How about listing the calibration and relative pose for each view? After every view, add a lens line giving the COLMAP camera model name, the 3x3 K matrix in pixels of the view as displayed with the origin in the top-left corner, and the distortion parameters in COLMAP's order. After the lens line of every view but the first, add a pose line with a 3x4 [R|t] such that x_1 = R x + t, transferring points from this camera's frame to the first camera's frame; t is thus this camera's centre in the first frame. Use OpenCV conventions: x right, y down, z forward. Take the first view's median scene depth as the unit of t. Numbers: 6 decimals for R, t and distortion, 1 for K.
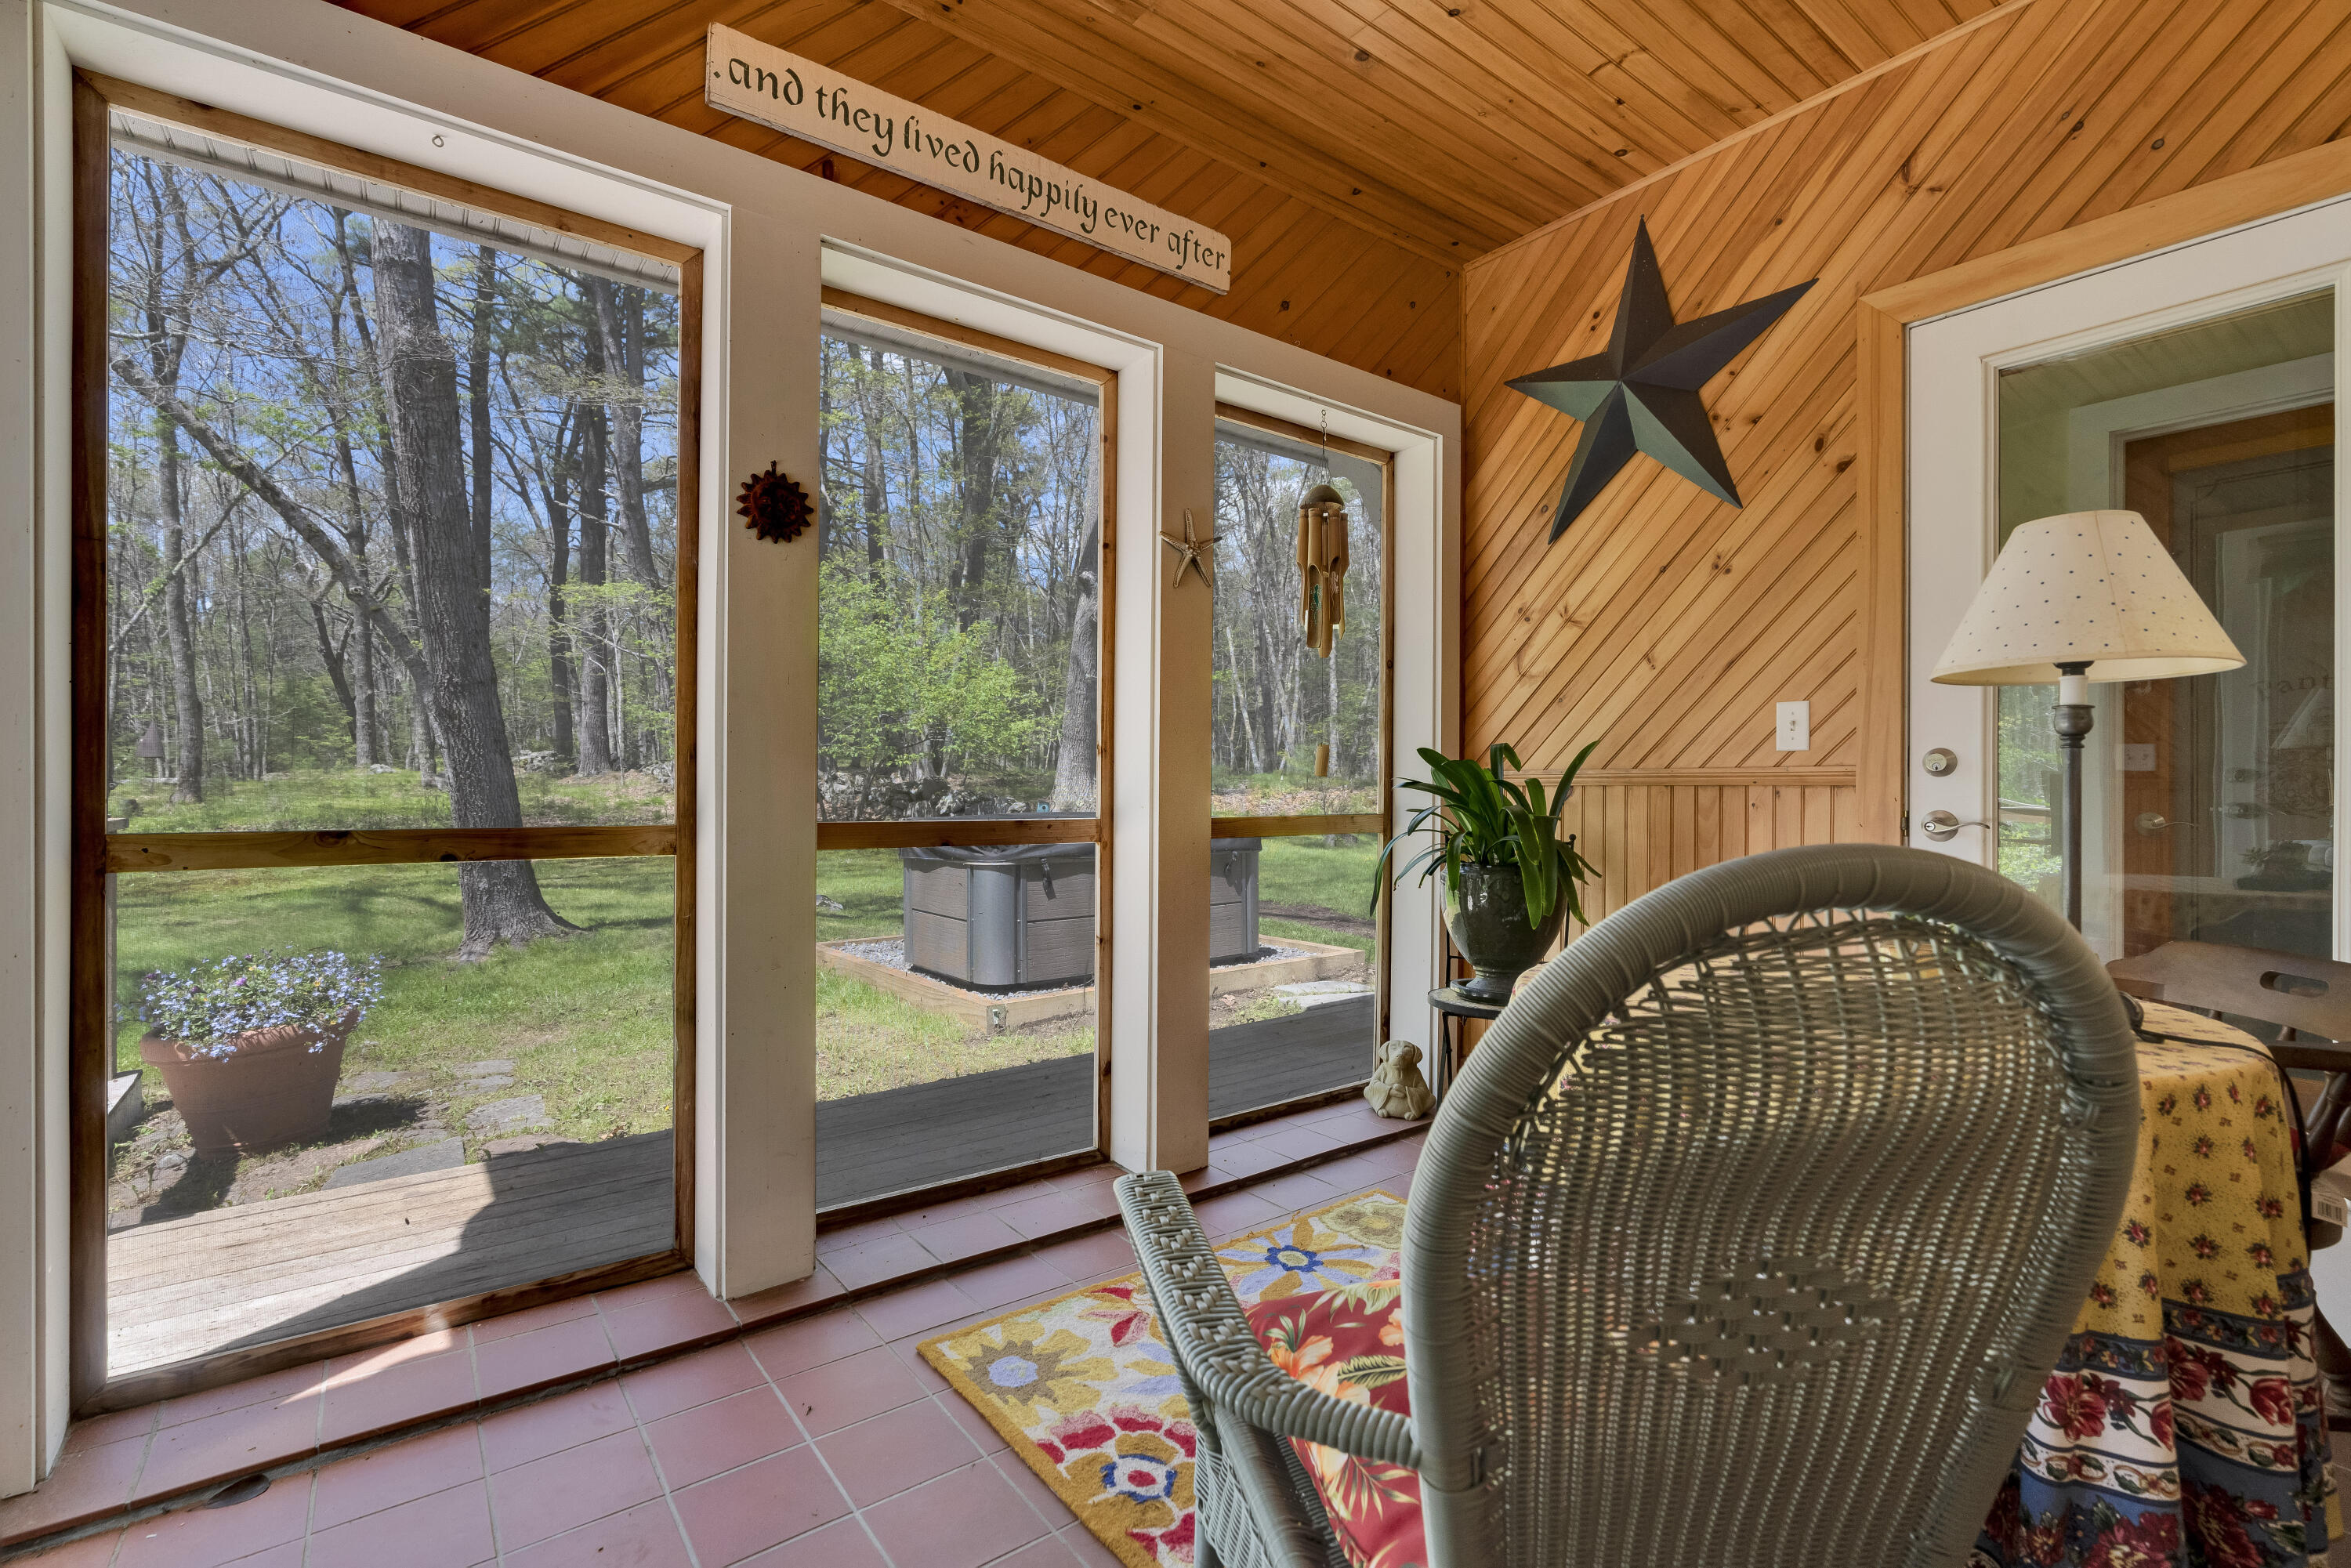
lens RADIAL K [[1076.0, 0, 1193.0], [0, 1076.0, 783.9], [0, 0, 1]] dist [-0.014979, 0.004809]
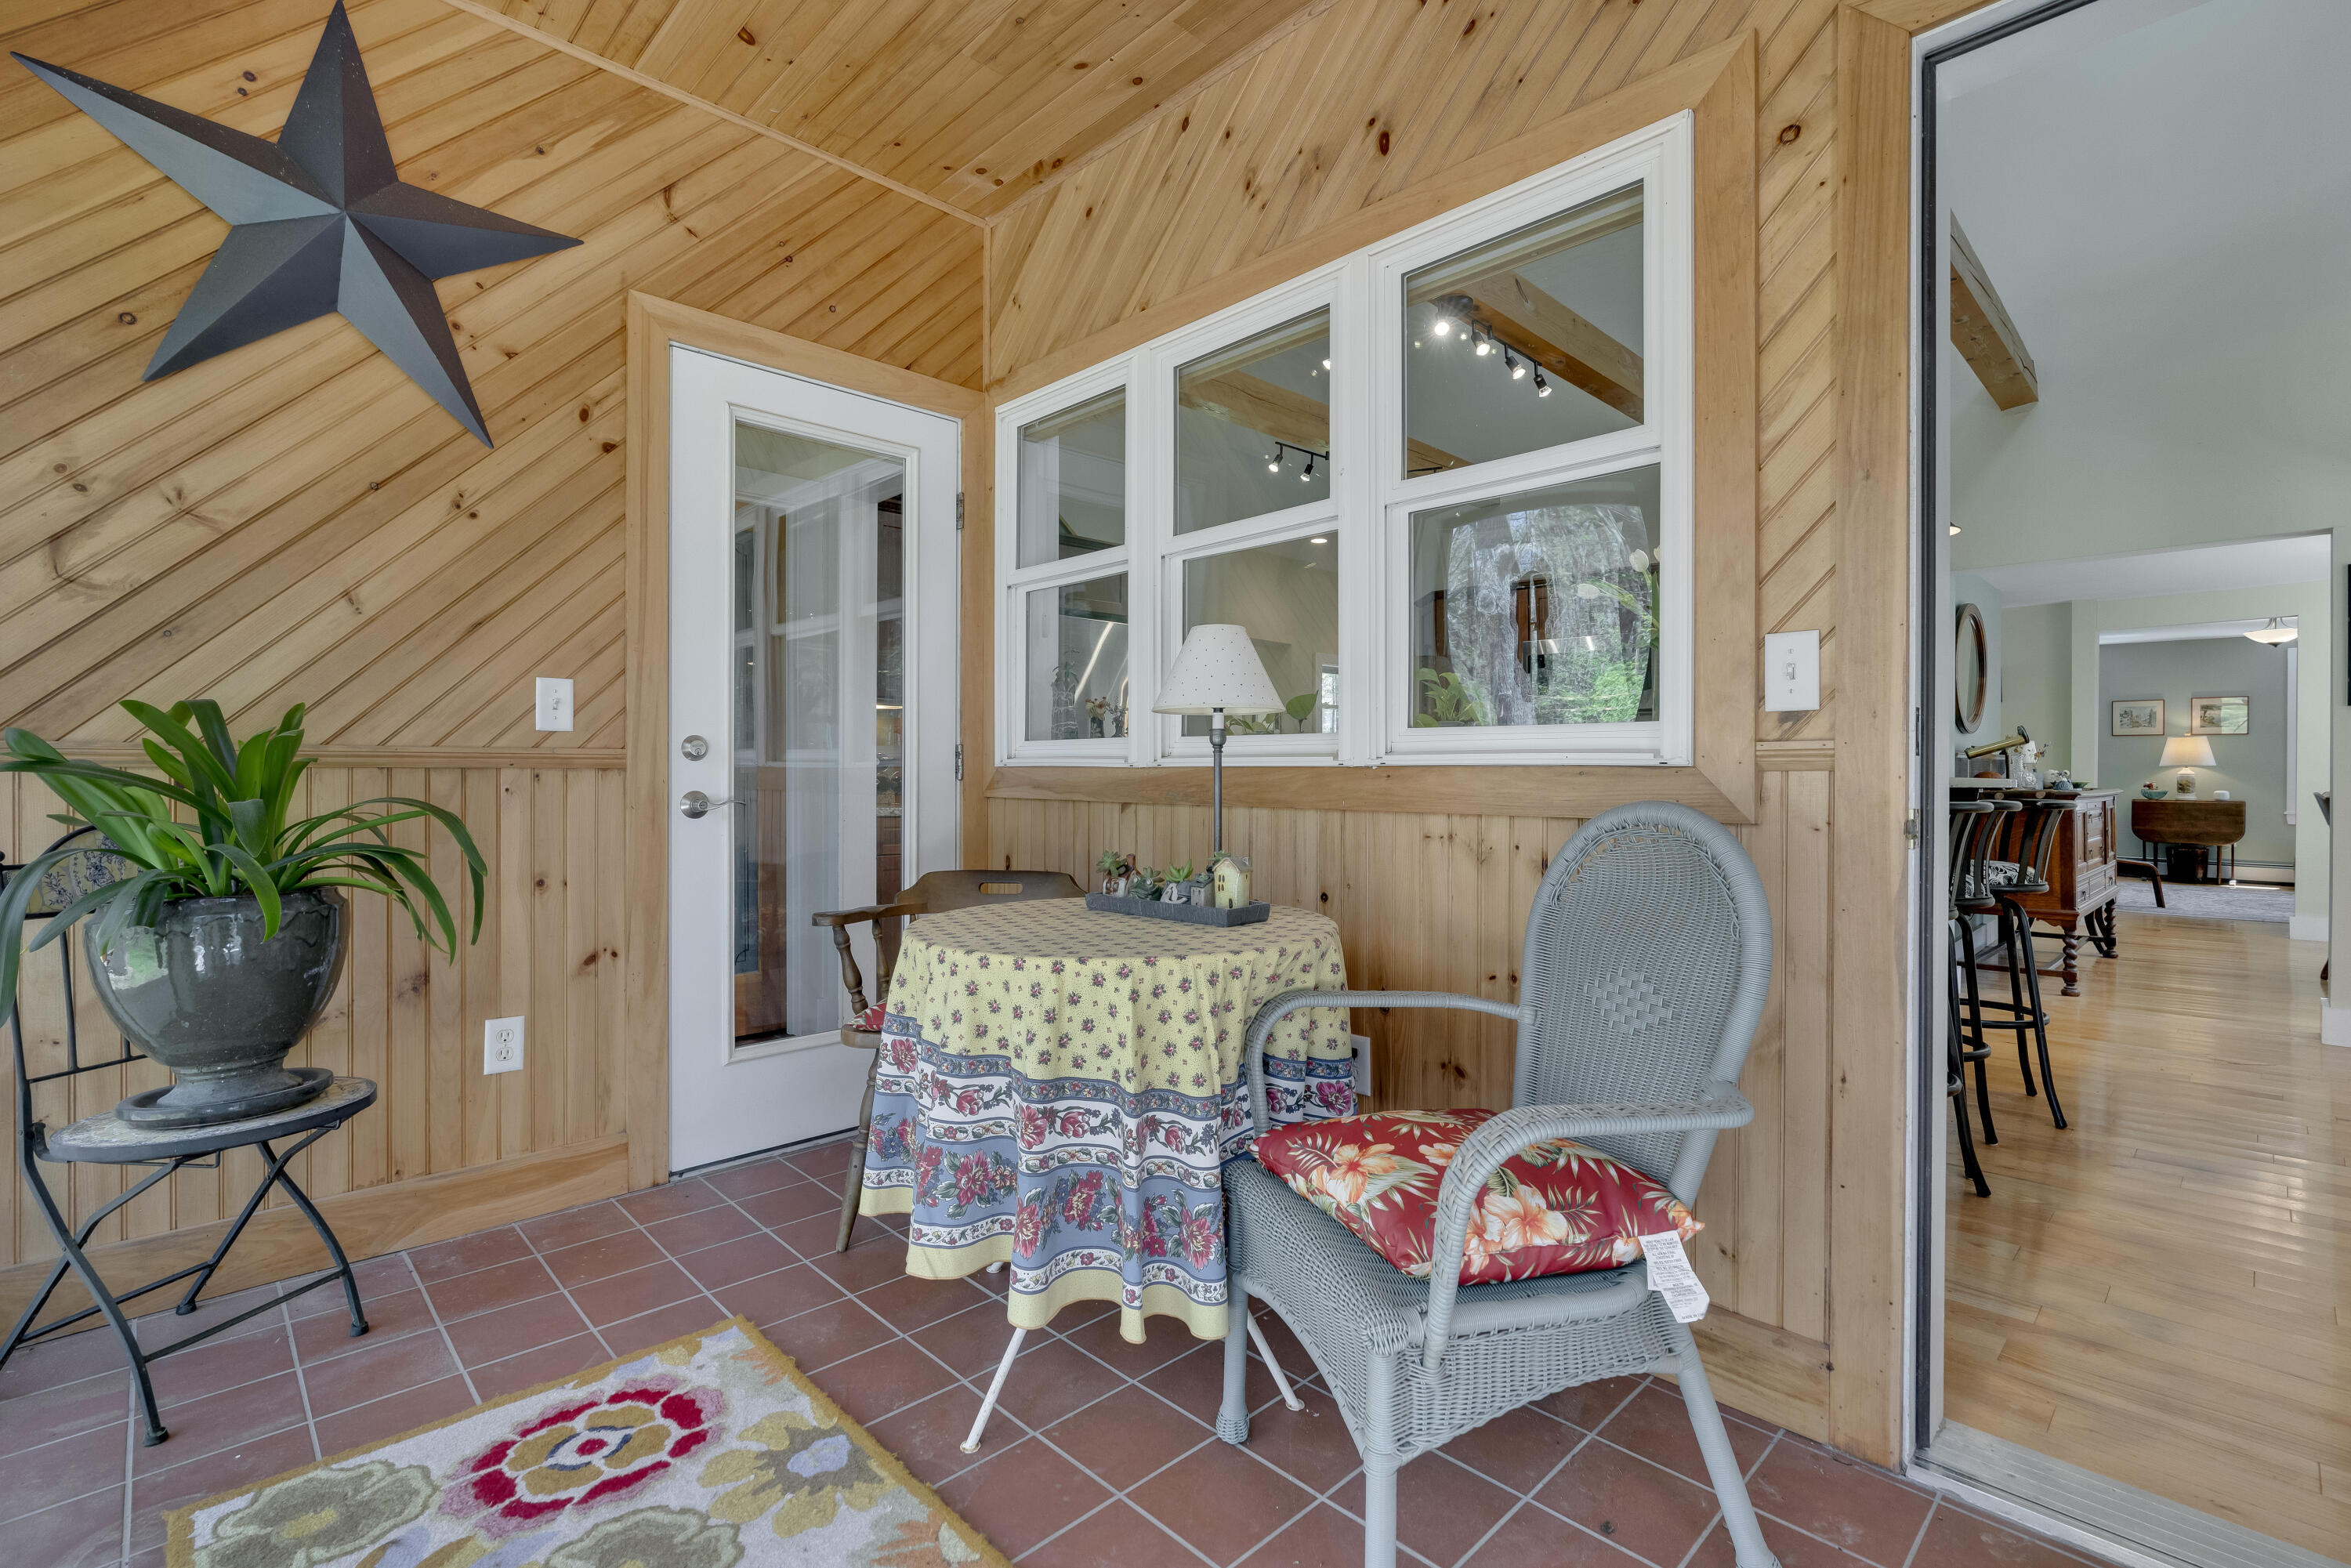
lens RADIAL K [[1076.0, 0, 1181.7], [0, 1076.0, 771.2], [0, 0, 1]] dist [-0.014979, 0.004809]
pose [[-0.132190, -0.004498, 0.991214, -0.460911], [-0.009578, 0.999949, 0.003261, -0.004618], [-0.991178, -0.009063, -0.132226, 0.614608]]
